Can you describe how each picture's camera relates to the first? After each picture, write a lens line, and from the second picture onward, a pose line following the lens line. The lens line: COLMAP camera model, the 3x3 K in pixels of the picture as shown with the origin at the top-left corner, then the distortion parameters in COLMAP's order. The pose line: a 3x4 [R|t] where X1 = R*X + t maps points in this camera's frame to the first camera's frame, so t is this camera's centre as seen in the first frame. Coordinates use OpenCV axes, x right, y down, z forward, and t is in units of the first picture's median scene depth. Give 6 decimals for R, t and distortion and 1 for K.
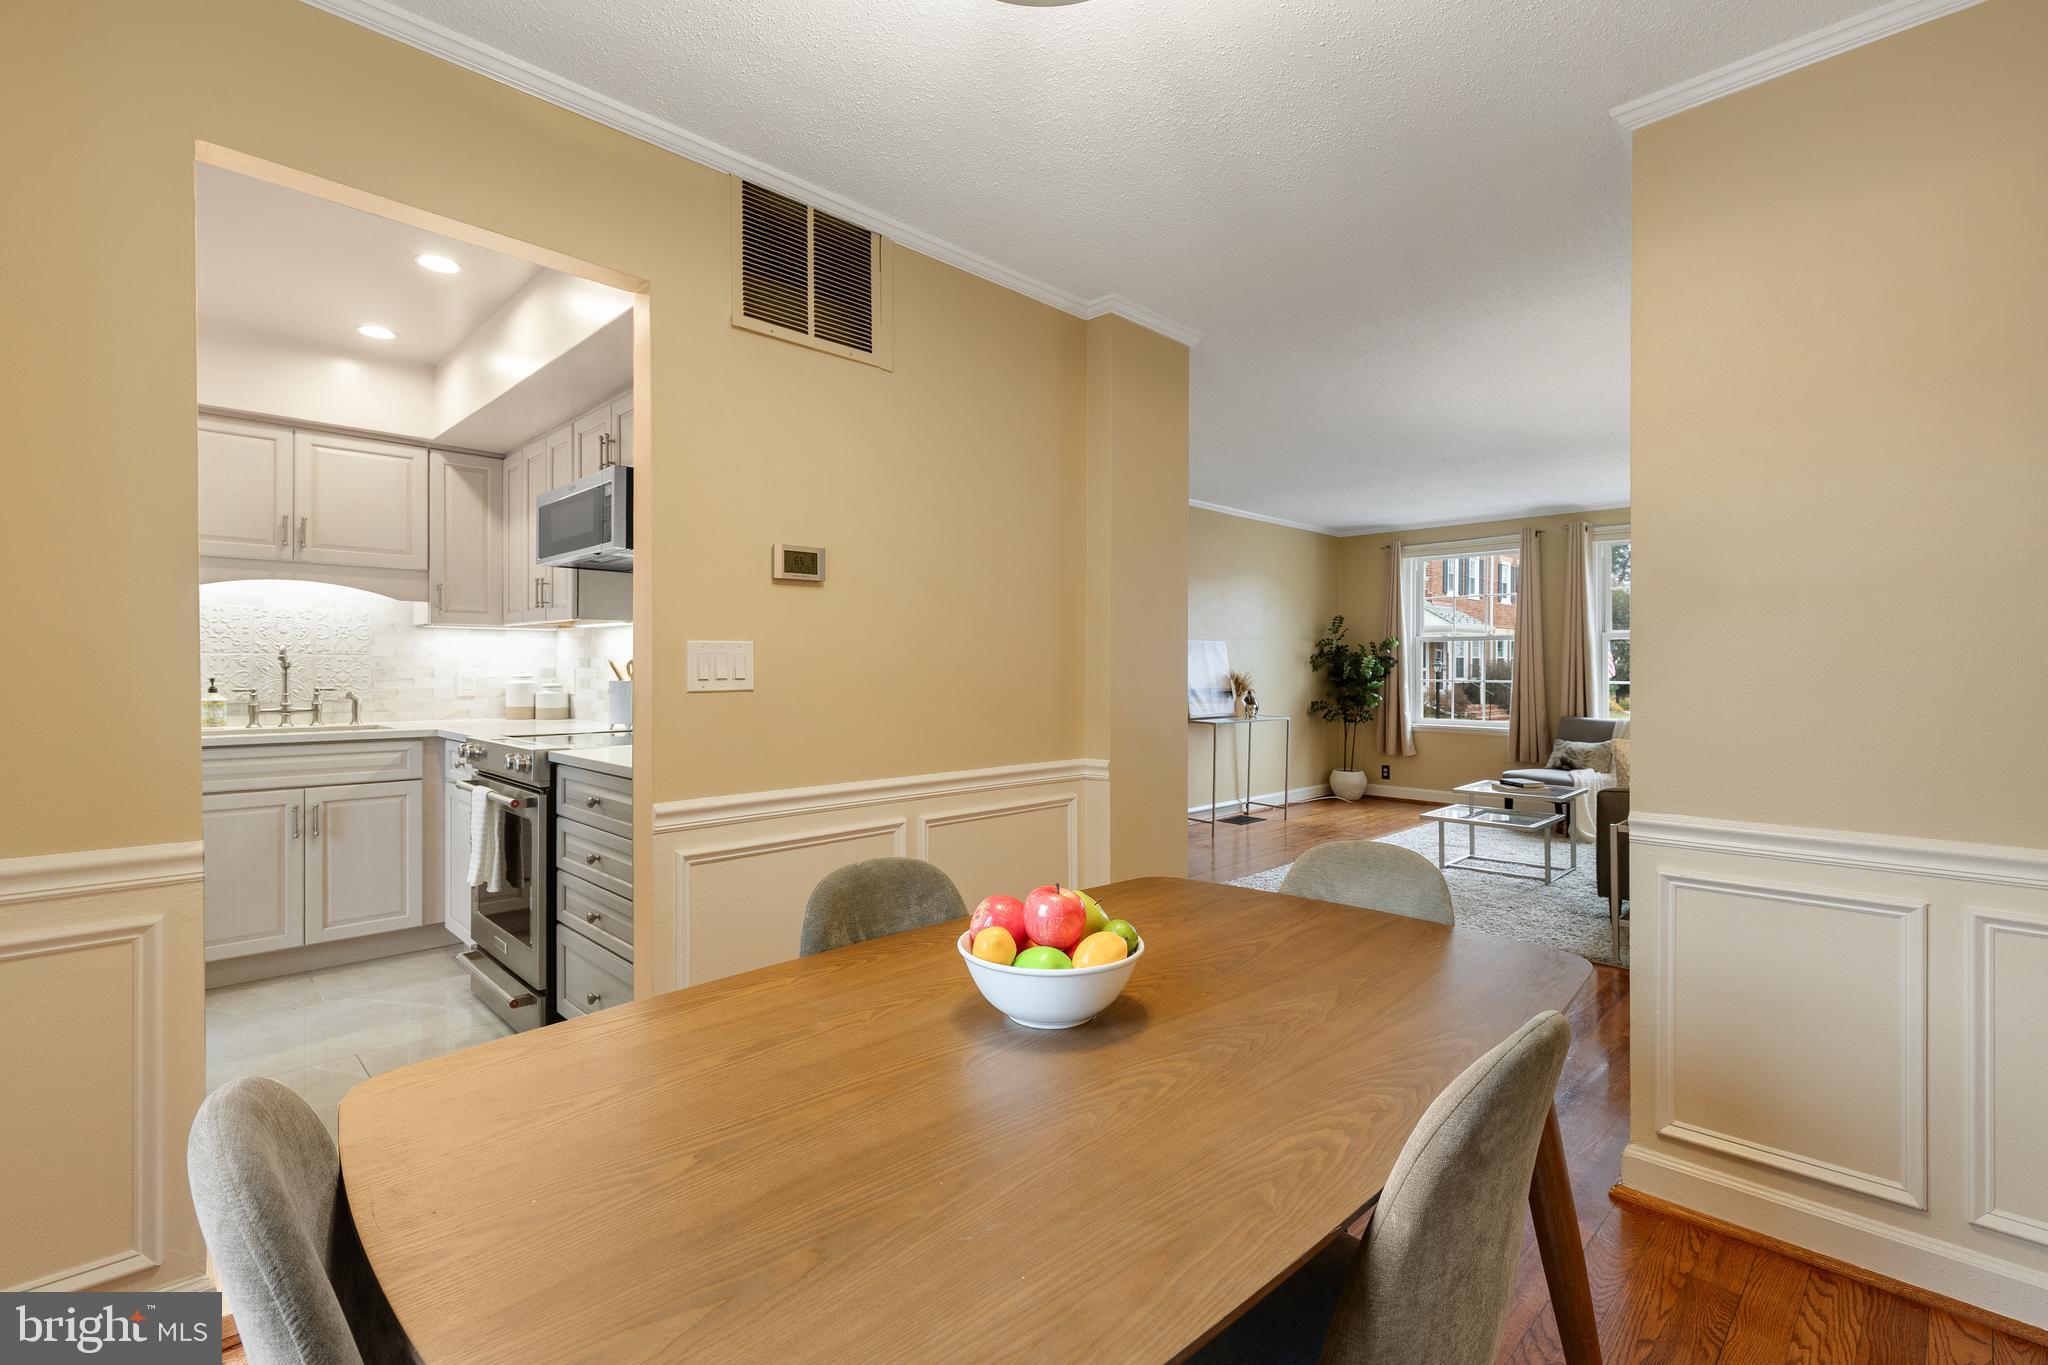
lens RADIAL K [[921.9, 0, 1035.6], [0, 921.9, 673.0], [0, 0, 1]] dist [0.002052, 0.000287]
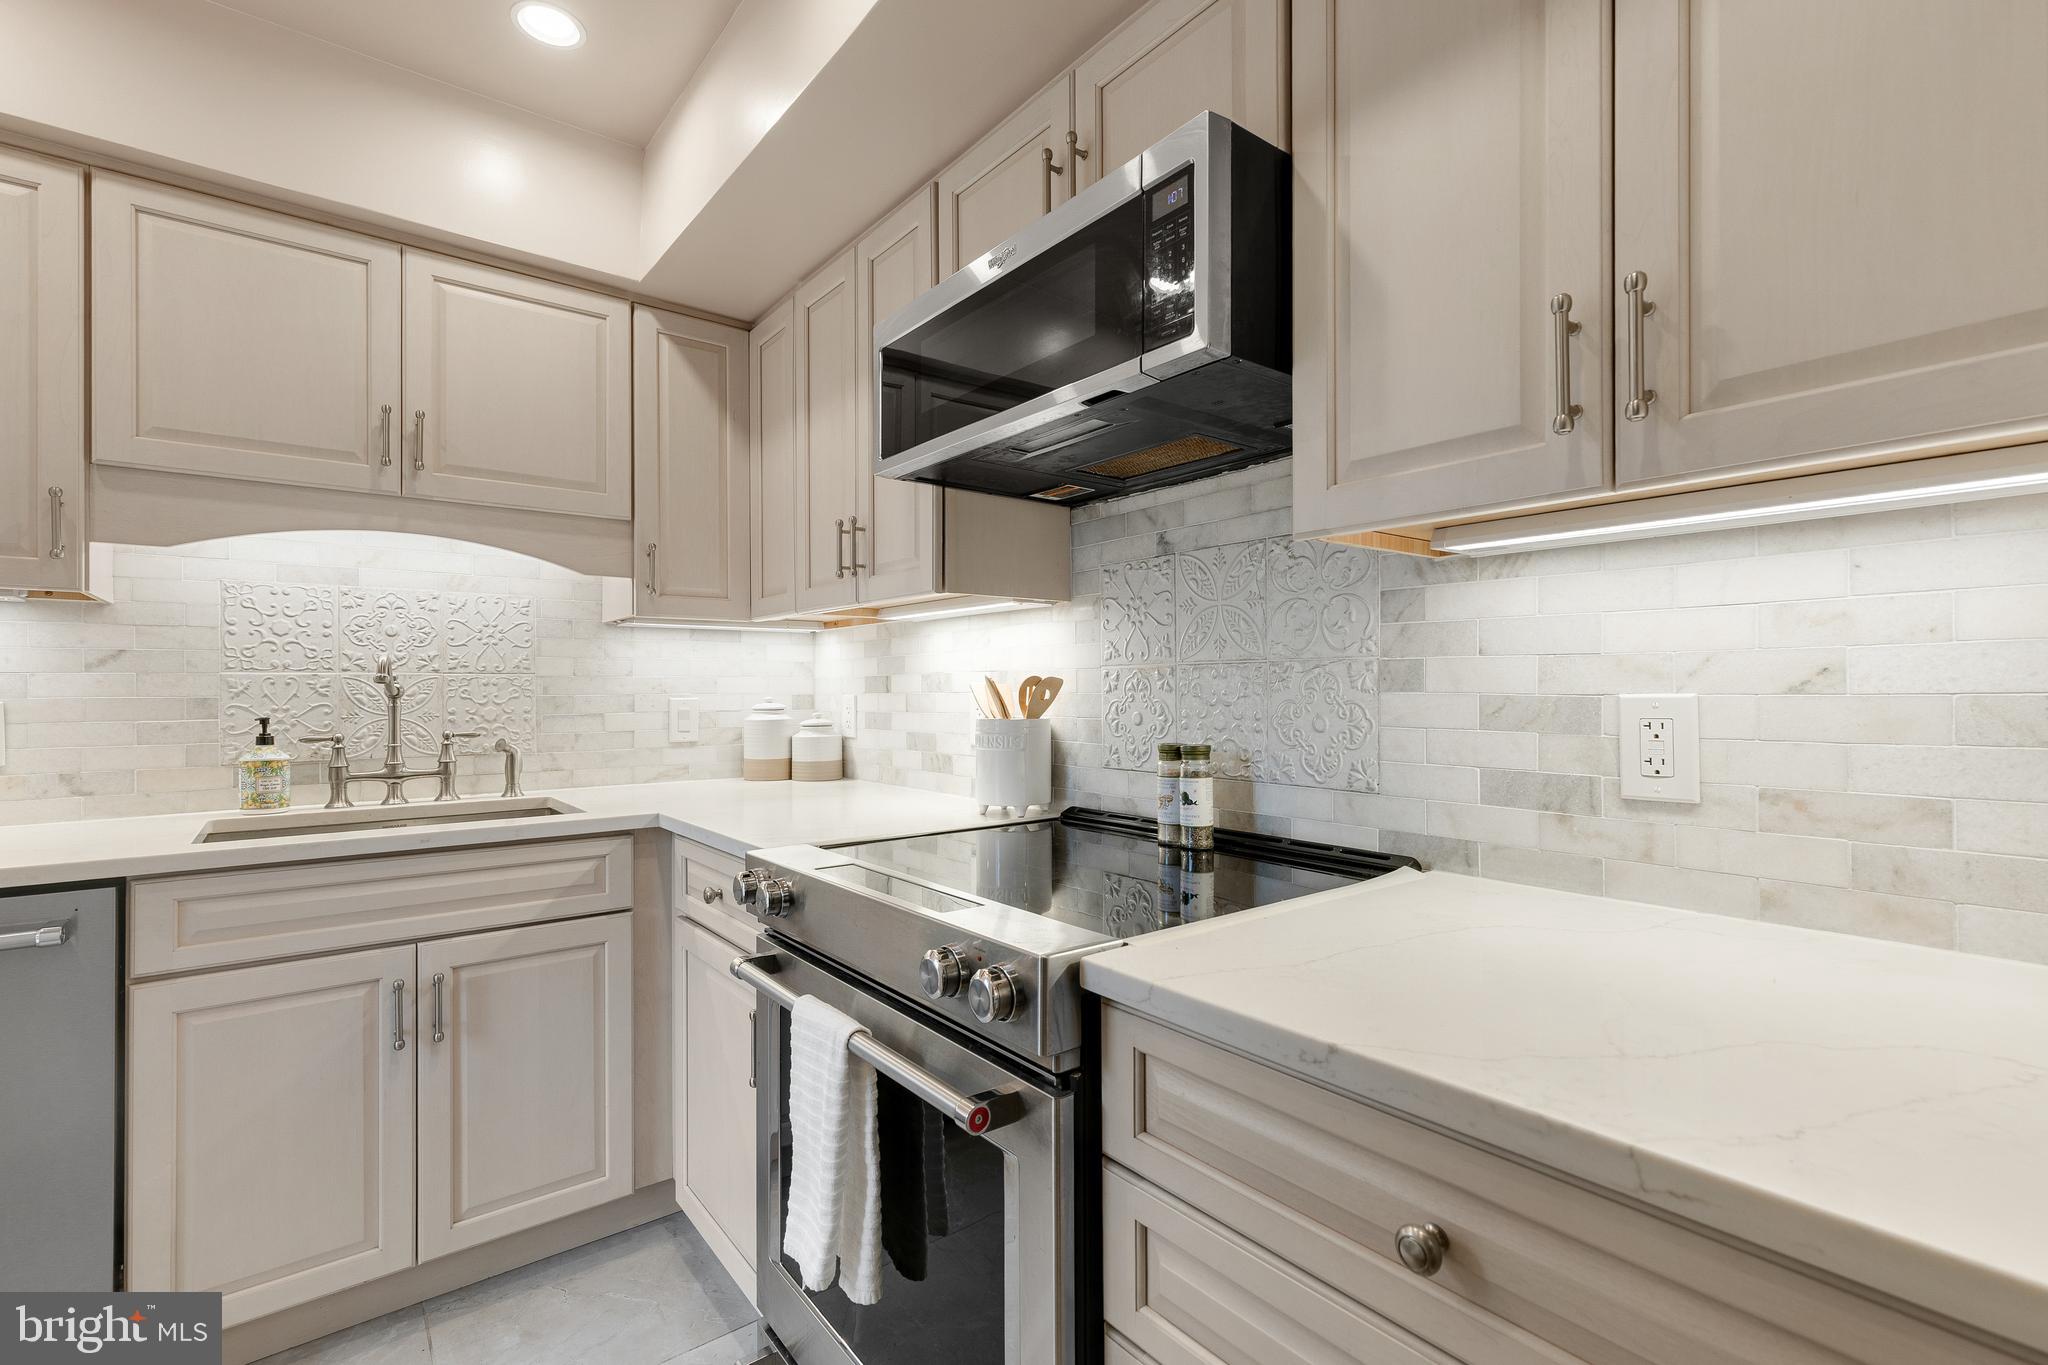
lens RADIAL K [[928.7, 0, 1045.8], [0, 928.7, 687.4], [0, 0, 1]] dist [0.002947, -0.000416]
pose [[0.993974, -0.006868, -0.109404, -0.373762], [0.006139, 0.999957, -0.006991, -0.005308], [0.109447, 0.006277, 0.993973, 0.503139]]
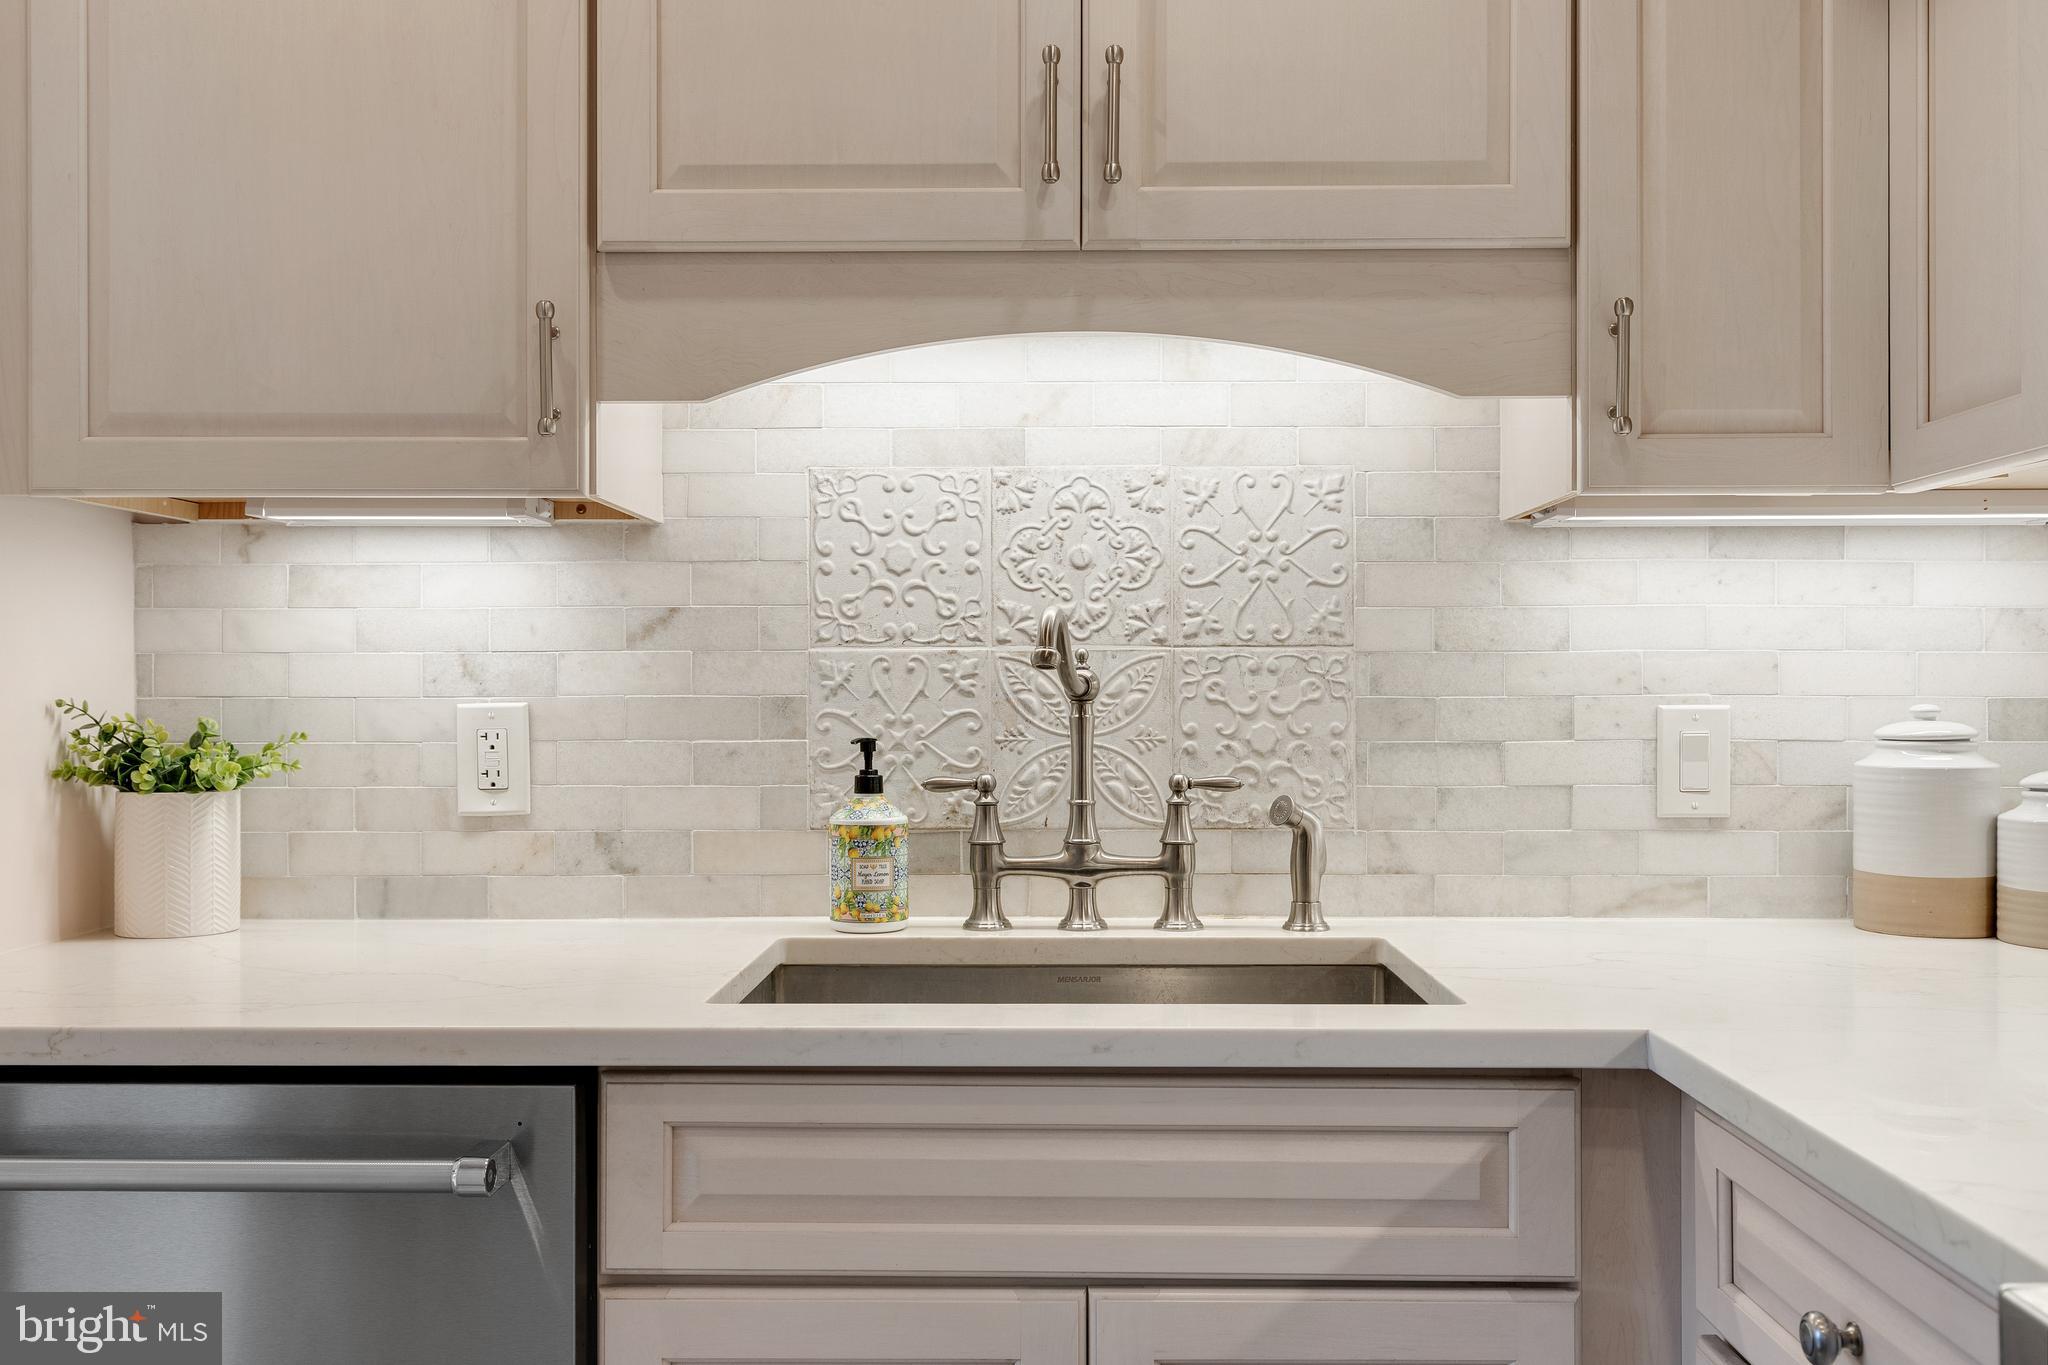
lens RADIAL K [[1834.2, 0, 1024.0], [0, 1834.2, 682.5], [0, 0, 1]] dist [0.007007, -0.002459]
pose [[0.692660, -0.003929, -0.721254, -0.468719], [-0.000234, 0.999984, -0.005672, -0.007435], [0.721264, 0.004097, 0.692648, 0.653646]]
